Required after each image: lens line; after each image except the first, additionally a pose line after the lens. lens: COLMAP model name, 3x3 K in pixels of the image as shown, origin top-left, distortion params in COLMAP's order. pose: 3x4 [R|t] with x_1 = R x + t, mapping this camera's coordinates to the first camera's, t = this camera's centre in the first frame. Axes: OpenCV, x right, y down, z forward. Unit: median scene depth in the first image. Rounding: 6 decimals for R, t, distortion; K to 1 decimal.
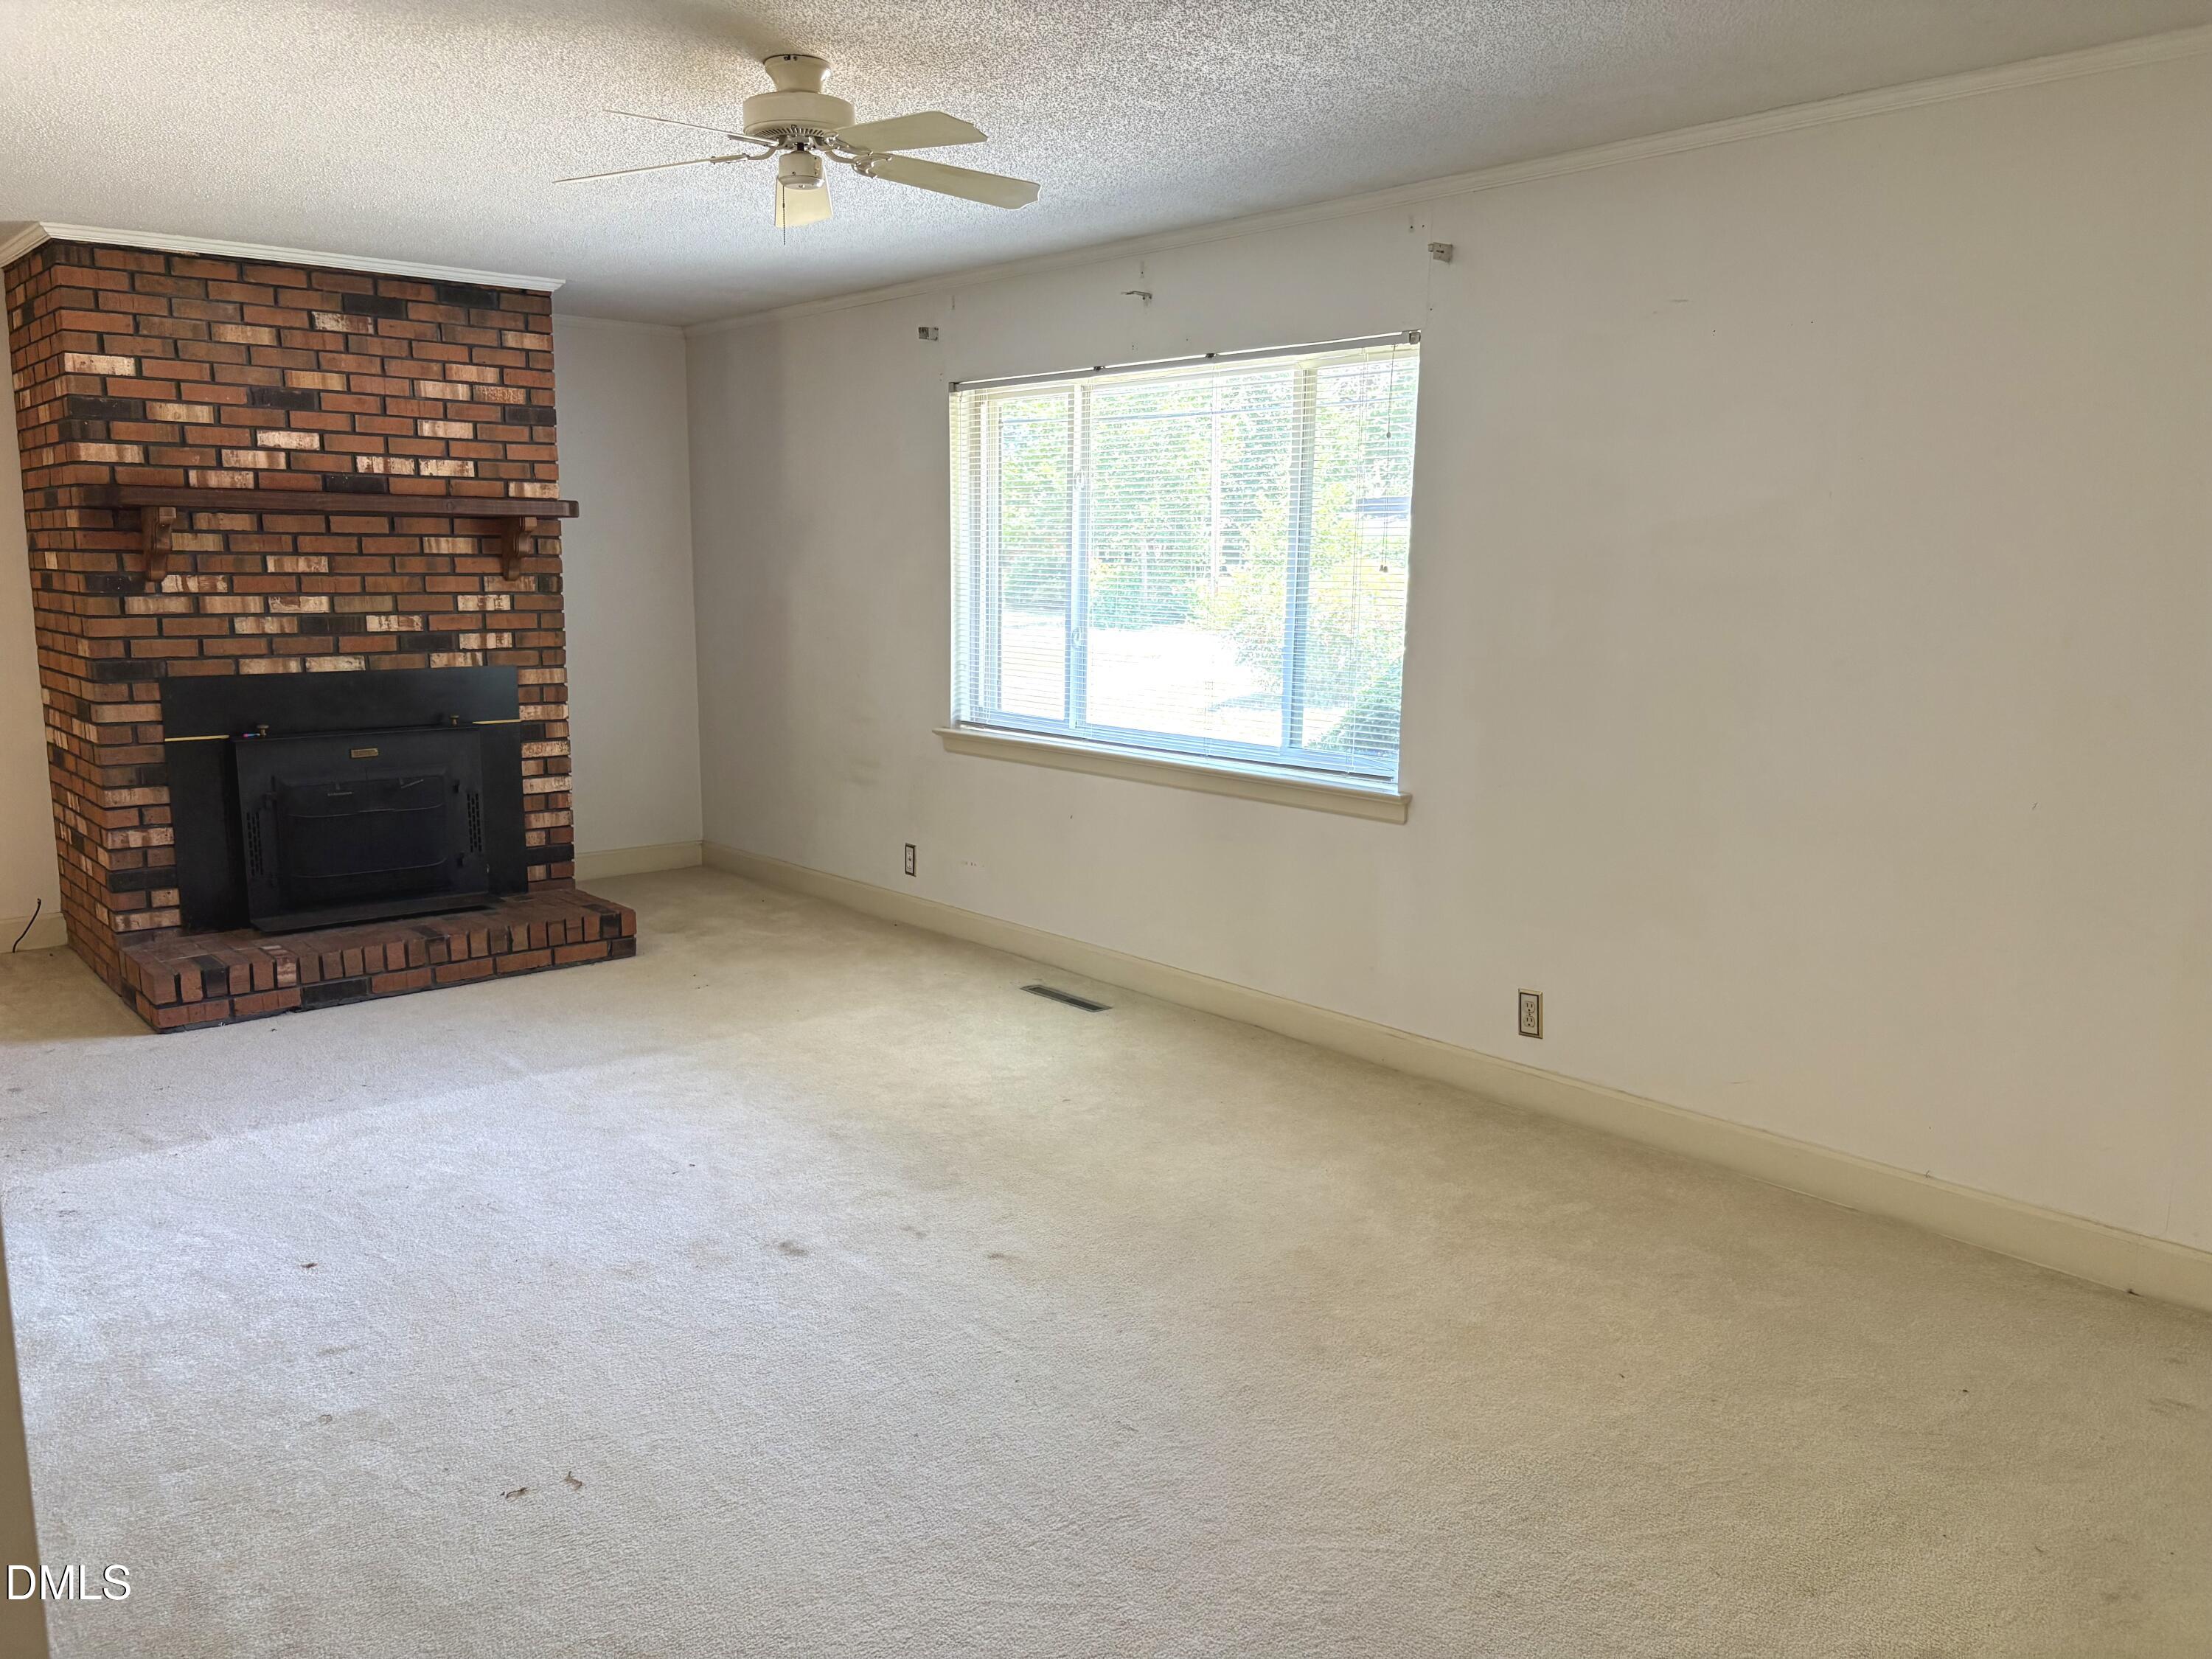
lens RADIAL K [[1686.1, 0, 1106.5], [0, 1686.1, 825.9], [0, 0, 1]] dist [0.048146, -0.050146]
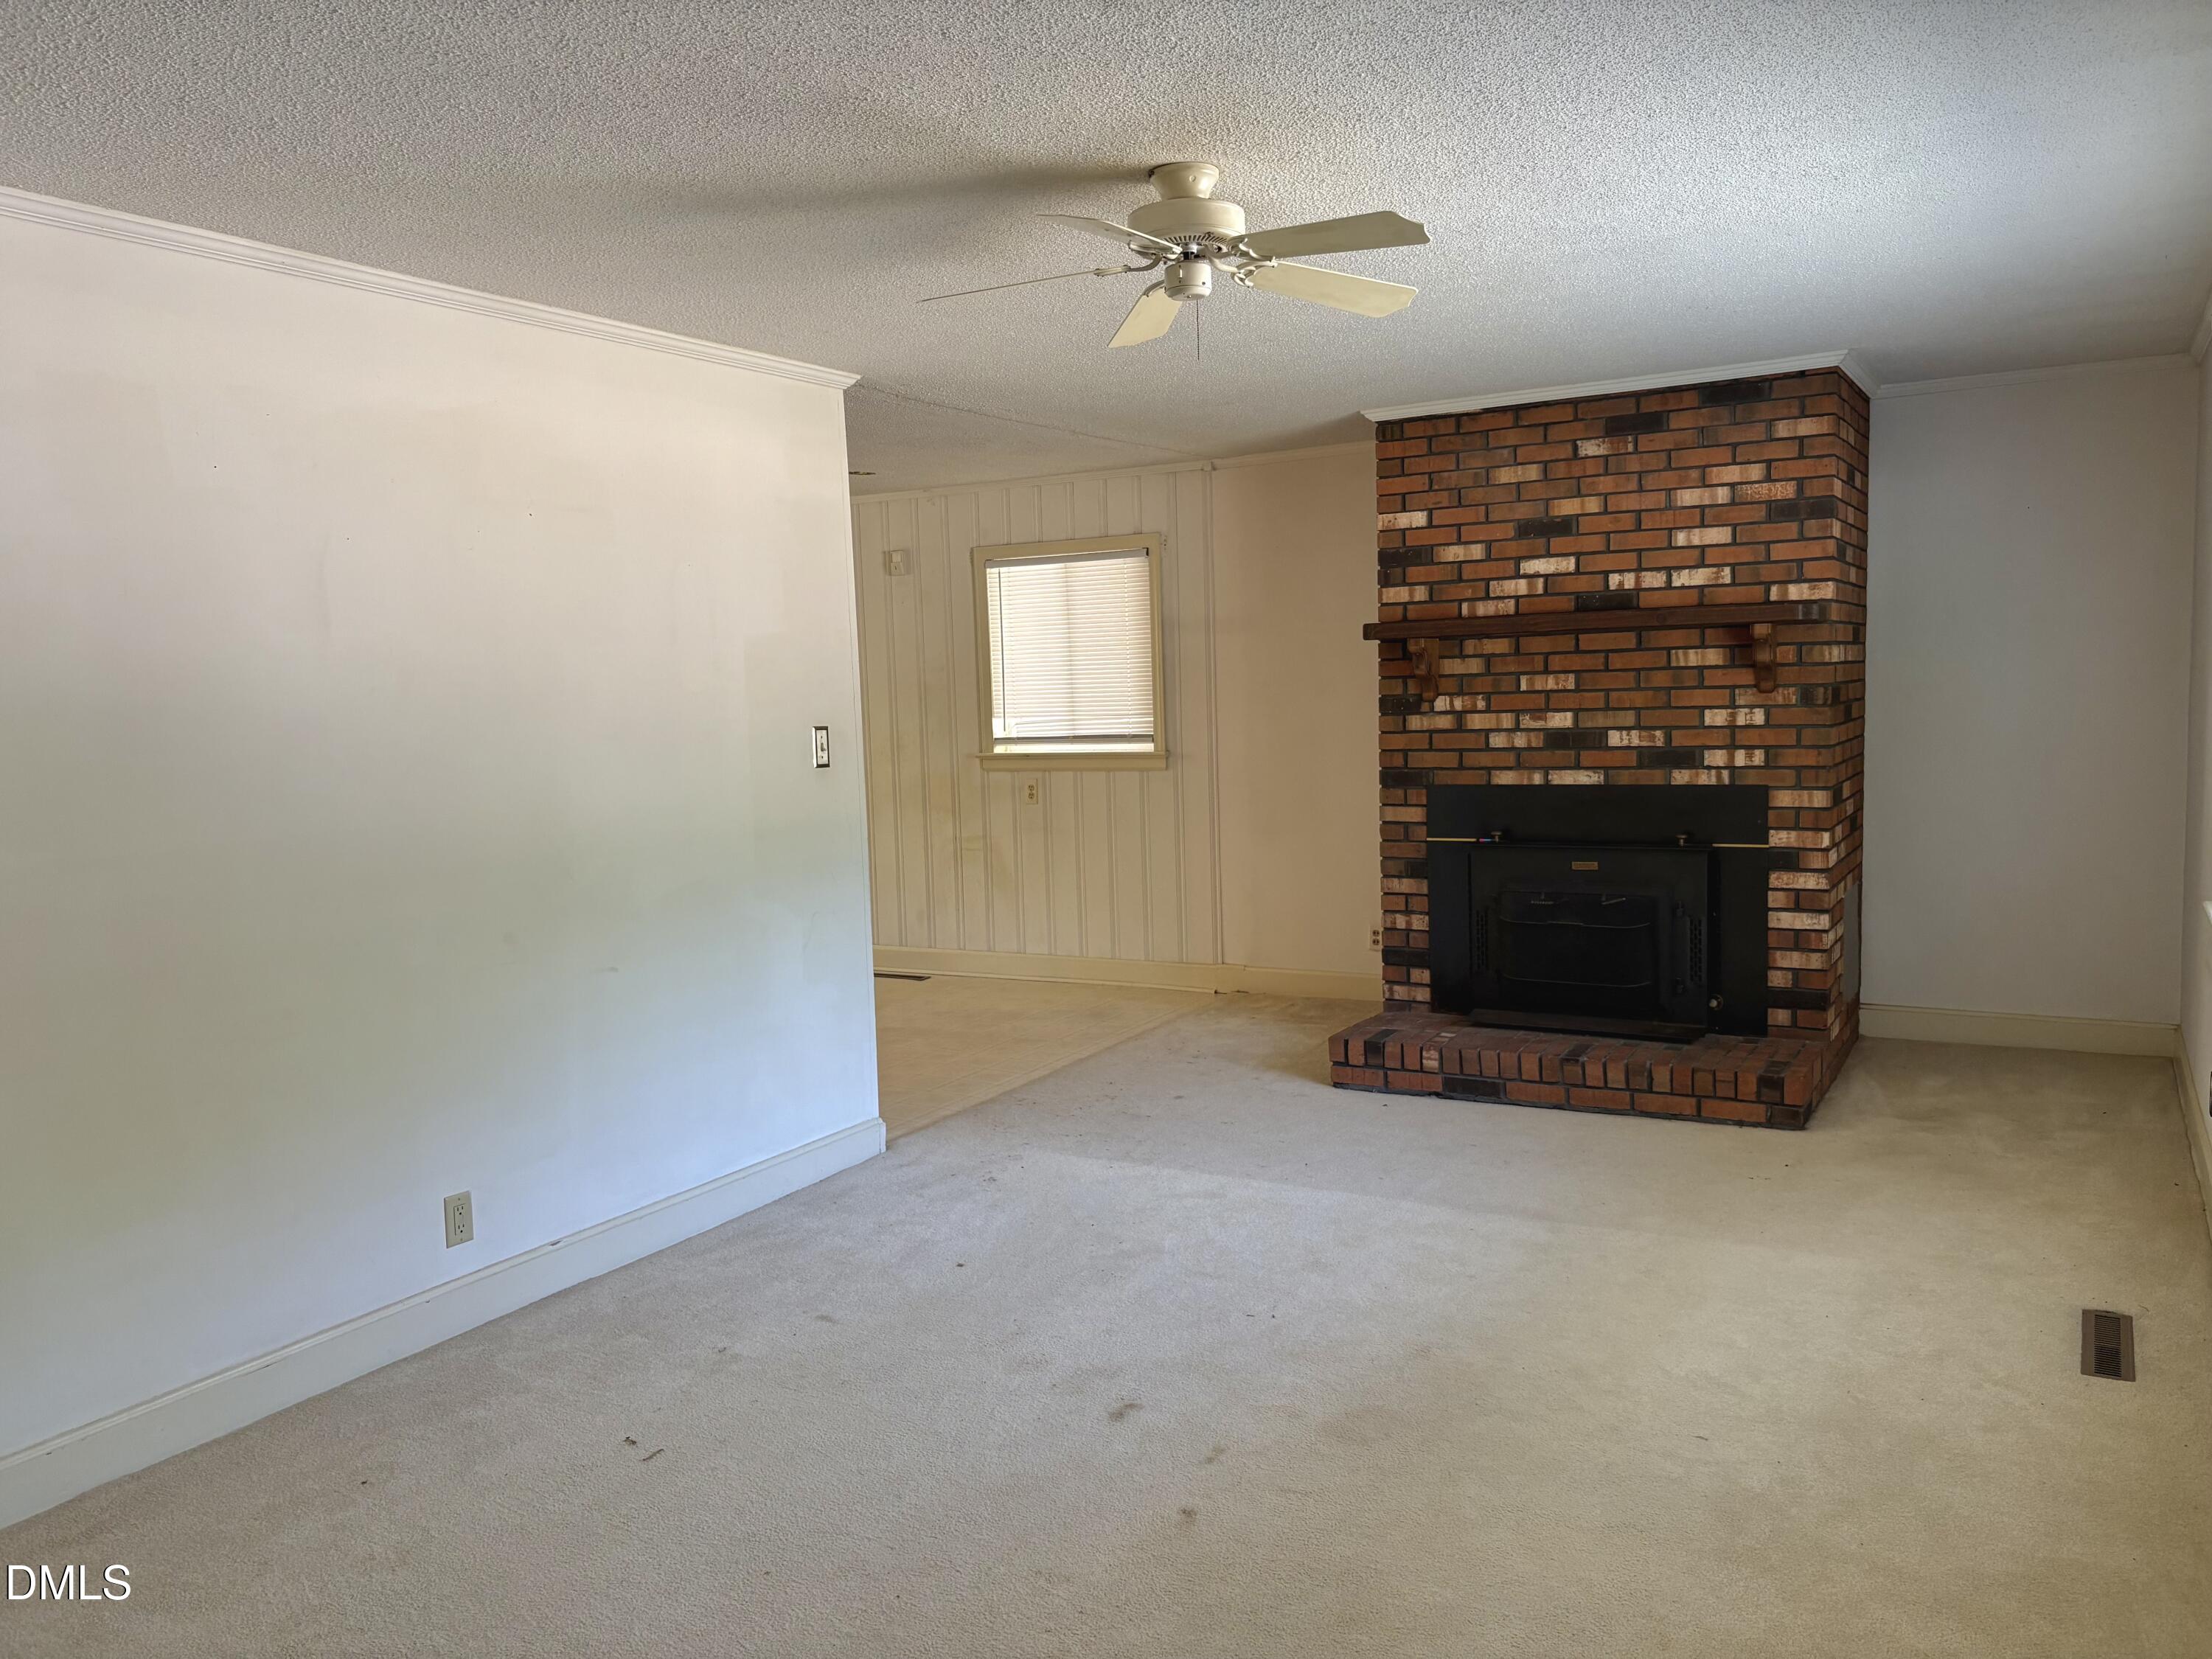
lens RADIAL K [[1686.1, 0, 1109.2], [0, 1686.1, 833.8], [0, 0, 1]] dist [0.048146, -0.050146]
pose [[0.324078, 0.067905, -0.943590, 0.436090], [-0.113172, 0.993041, 0.032595, -0.064788], [0.939237, 0.096224, 0.329508, 0.412520]]
